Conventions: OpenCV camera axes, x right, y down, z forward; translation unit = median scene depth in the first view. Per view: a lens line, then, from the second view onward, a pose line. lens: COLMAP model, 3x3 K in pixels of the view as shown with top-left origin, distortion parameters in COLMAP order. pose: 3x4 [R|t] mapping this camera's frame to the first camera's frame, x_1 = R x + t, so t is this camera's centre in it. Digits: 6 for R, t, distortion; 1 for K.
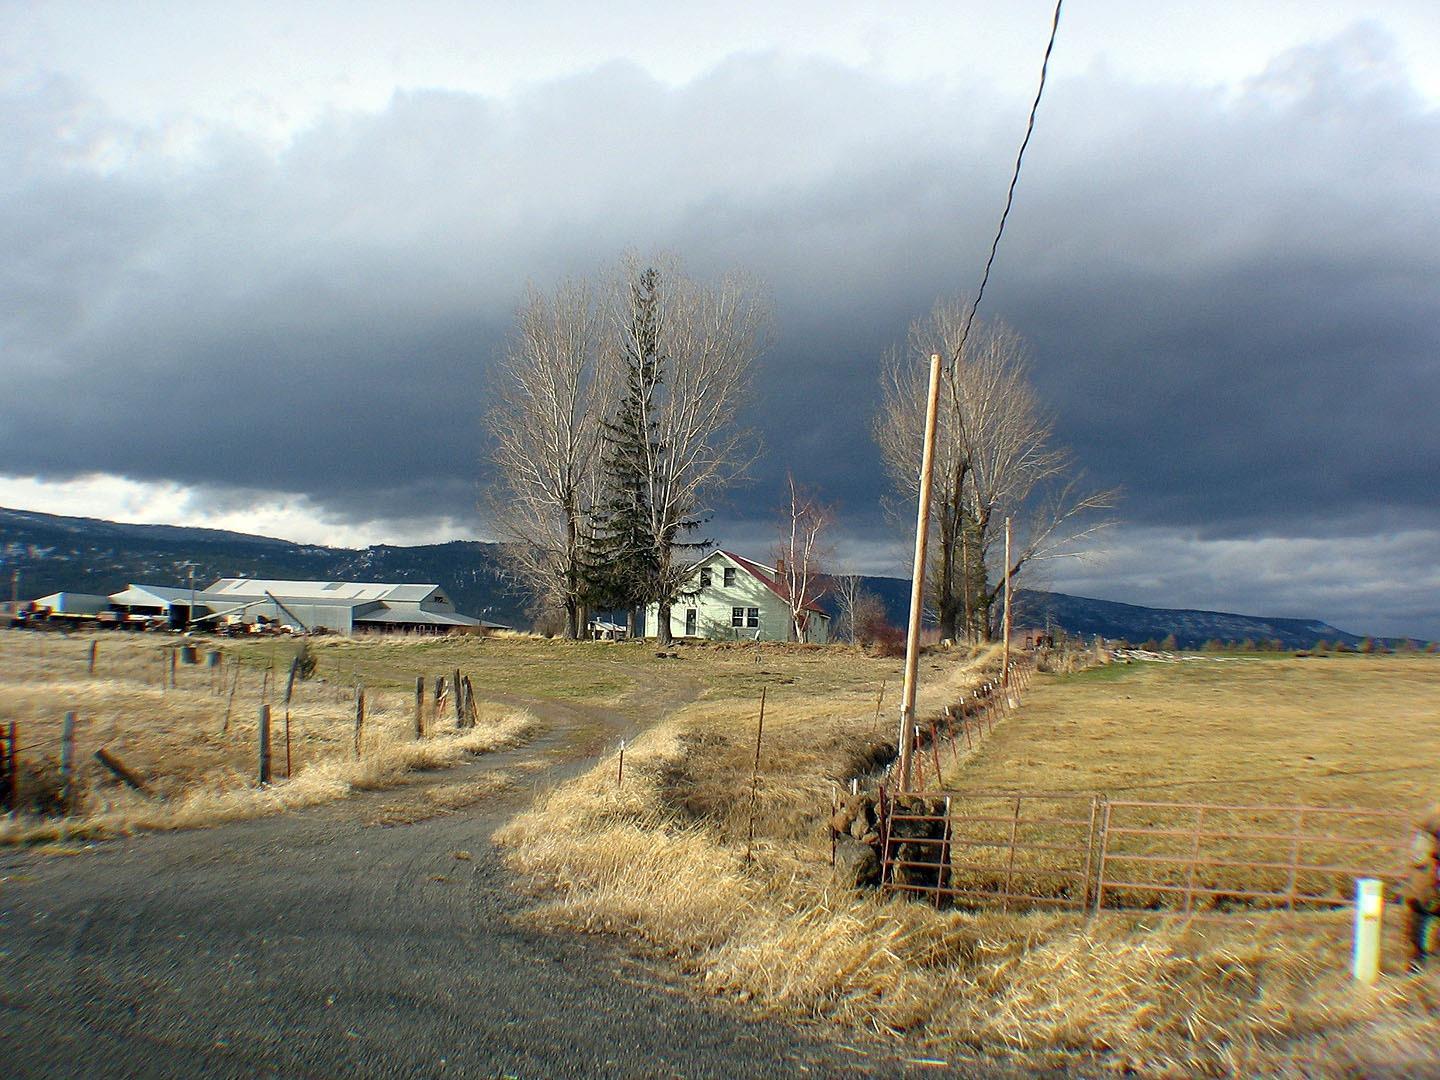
lens RADIAL K [[1577.5, 0, 719.7], [0, 1577.5, 538.1], [0, 0, 1]] dist [0.000708, 0.000000]
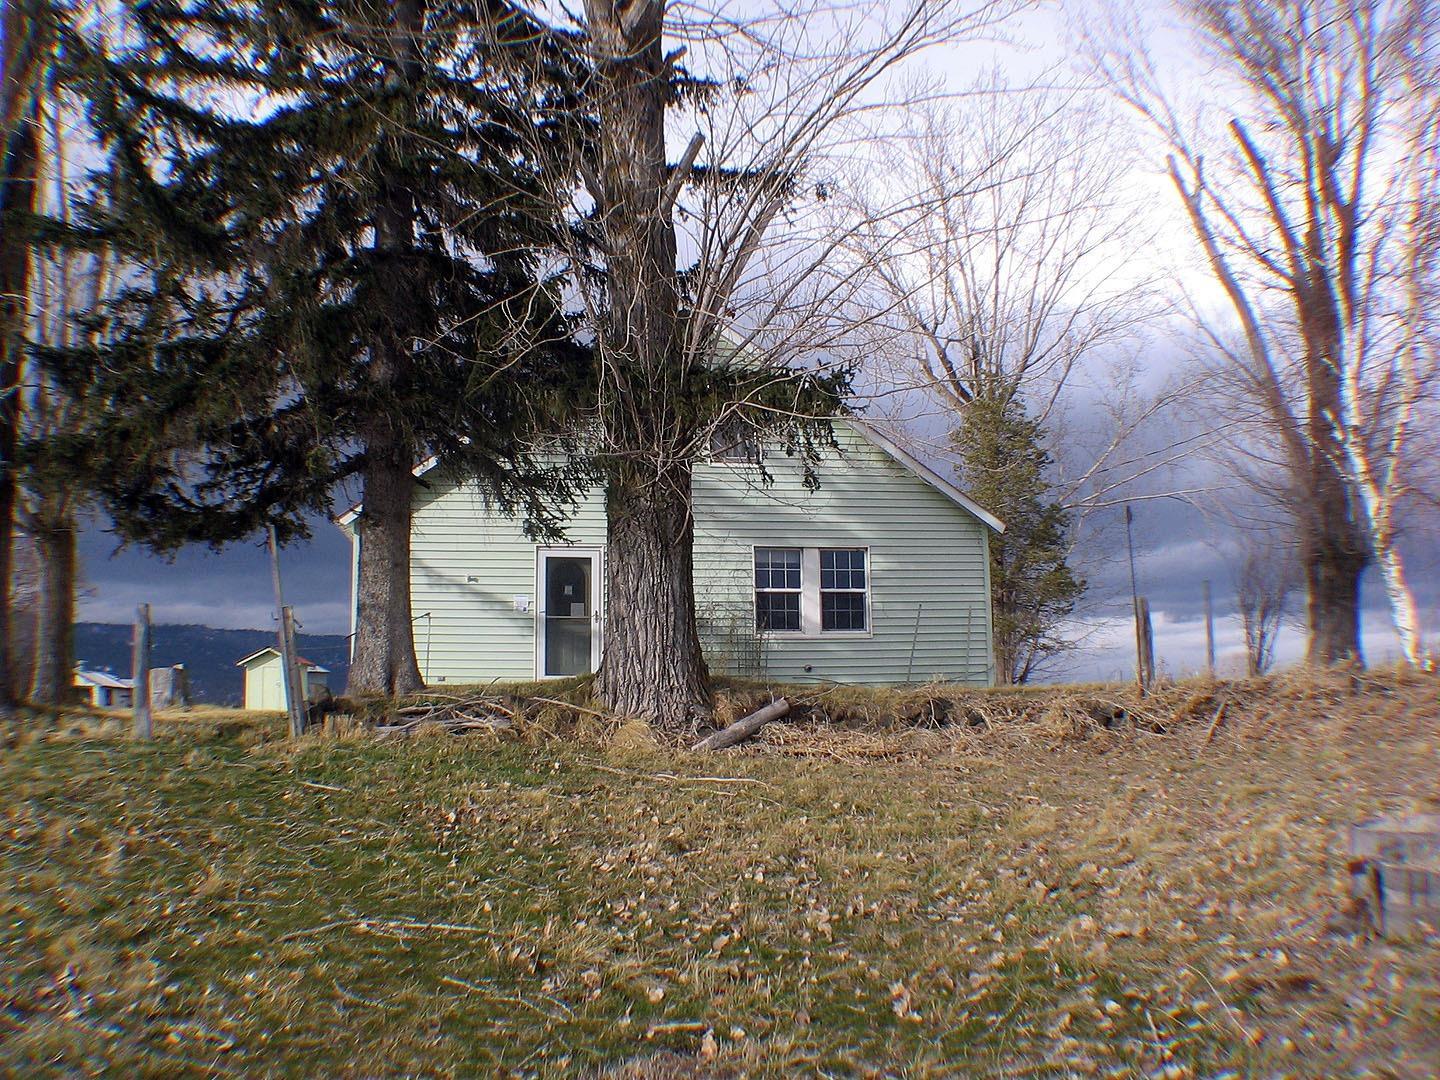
lens RADIAL K [[1577.5, 0, 720.1], [0, 1577.5, 541.2], [0, 0, 1]] dist [0.000708, 0.000000]
pose [[0.953080, -0.008031, 0.302613, -0.065485], [0.015899, 0.999596, -0.023544, 0.048563], [-0.302301, 0.027250, 0.952823, 0.786076]]
